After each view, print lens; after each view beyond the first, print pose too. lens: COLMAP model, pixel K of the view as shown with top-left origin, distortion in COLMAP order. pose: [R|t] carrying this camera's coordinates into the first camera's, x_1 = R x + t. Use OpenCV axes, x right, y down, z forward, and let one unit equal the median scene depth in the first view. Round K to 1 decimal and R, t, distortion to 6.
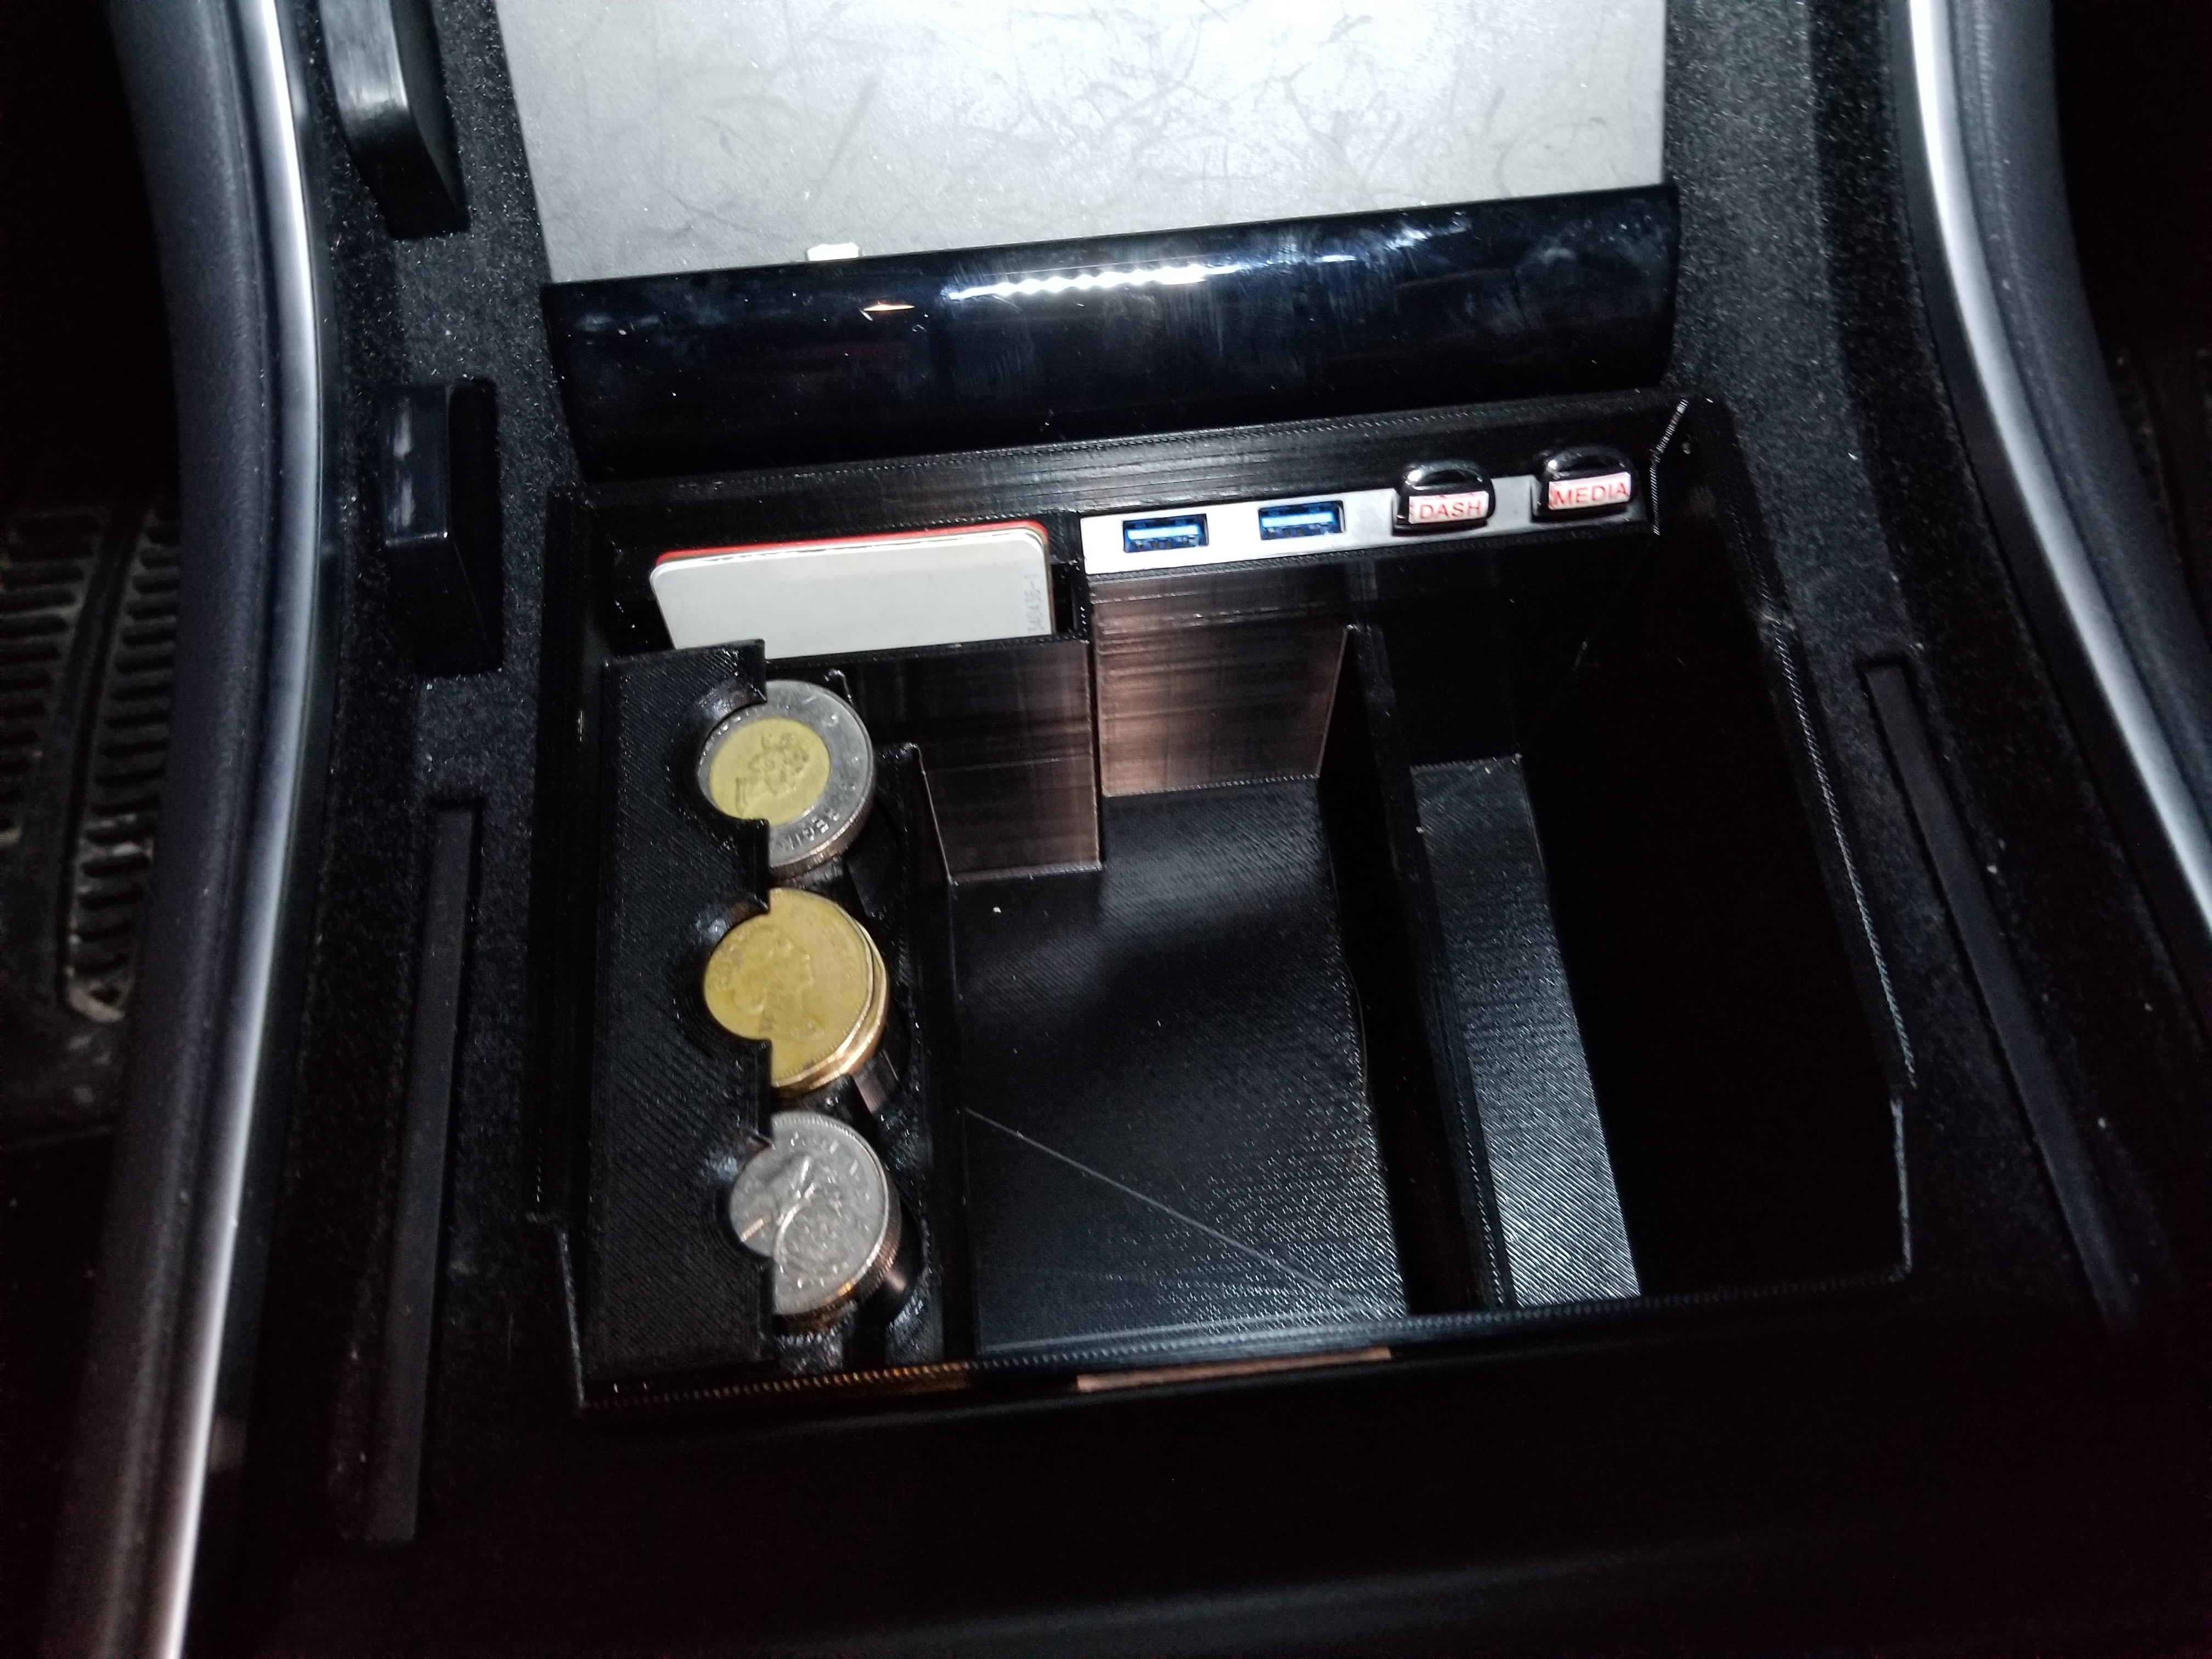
lens RADIAL K [[1795.3, 0, 1106.0], [0, 1795.3, 829.5], [0, 0, 1]] dist [0.007960, 0.002553]
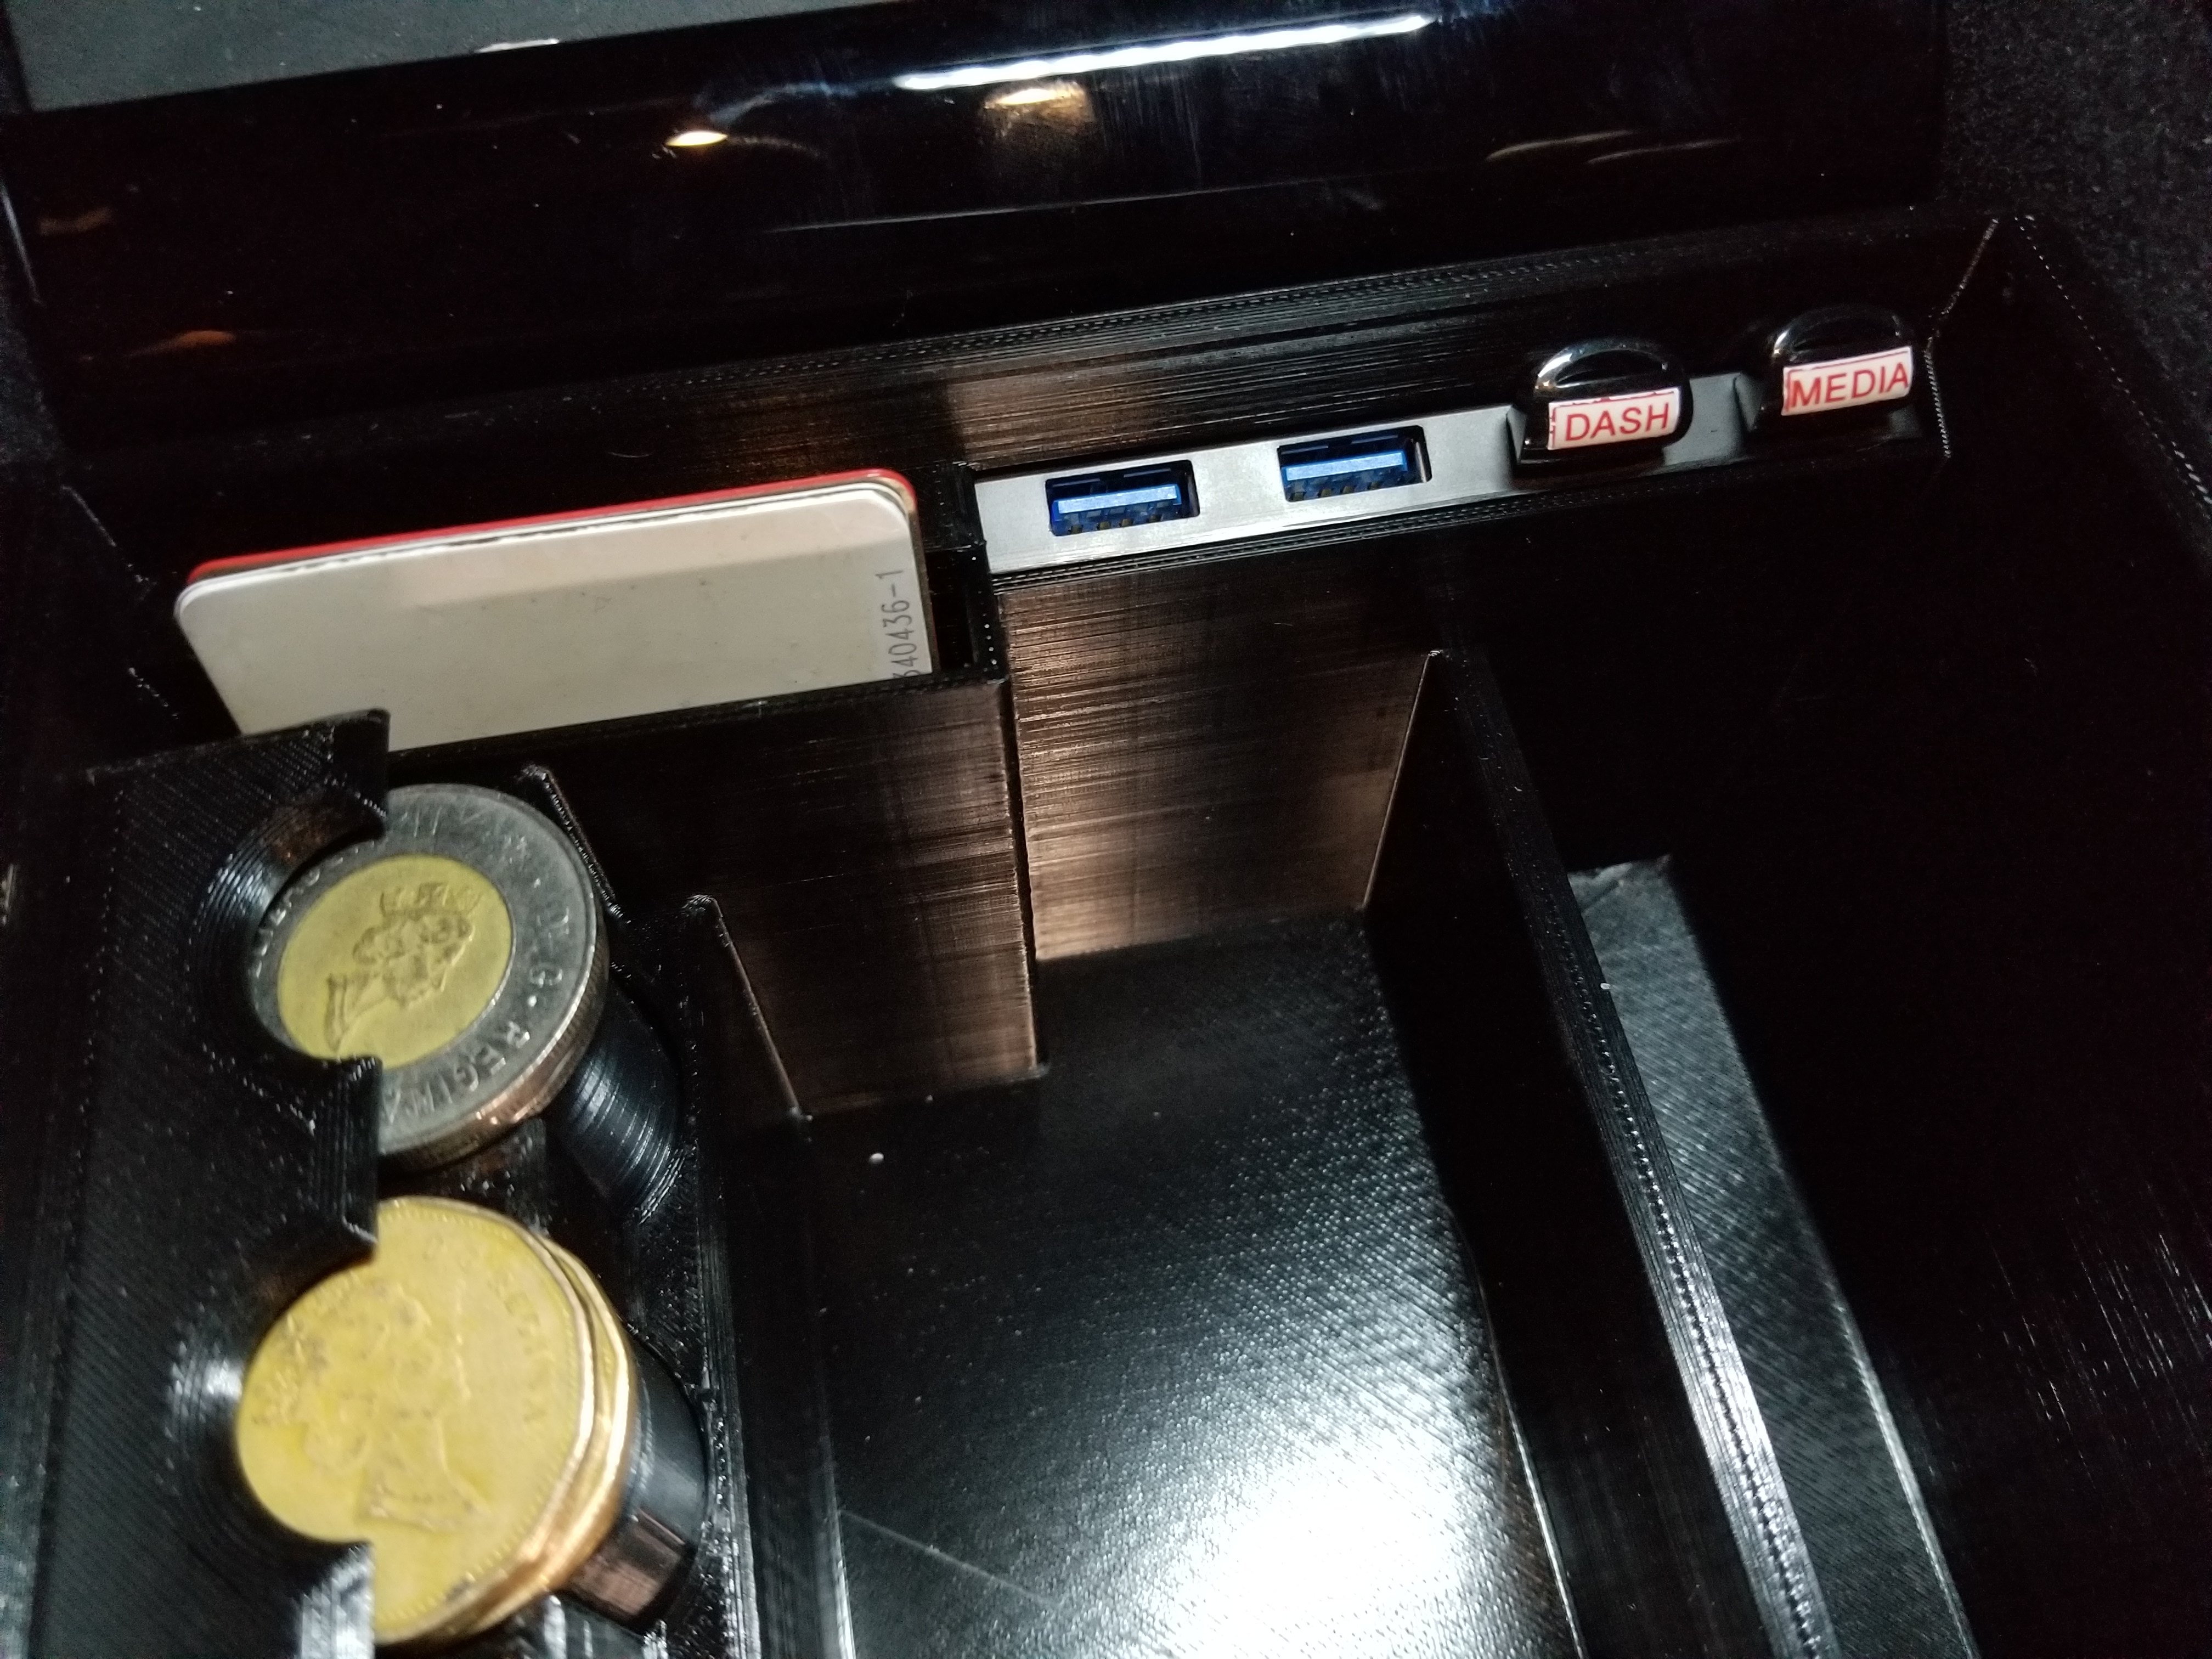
lens RADIAL K [[1795.3, 0, 1106.0], [0, 1795.3, 829.5], [0, 0, 1]] dist [0.007960, 0.002553]
pose [[0.996607, -0.063647, 0.052184, -0.009118], [0.067858, 0.994208, -0.083337, -0.012099], [-0.046577, 0.086596, 0.995154, 0.448453]]
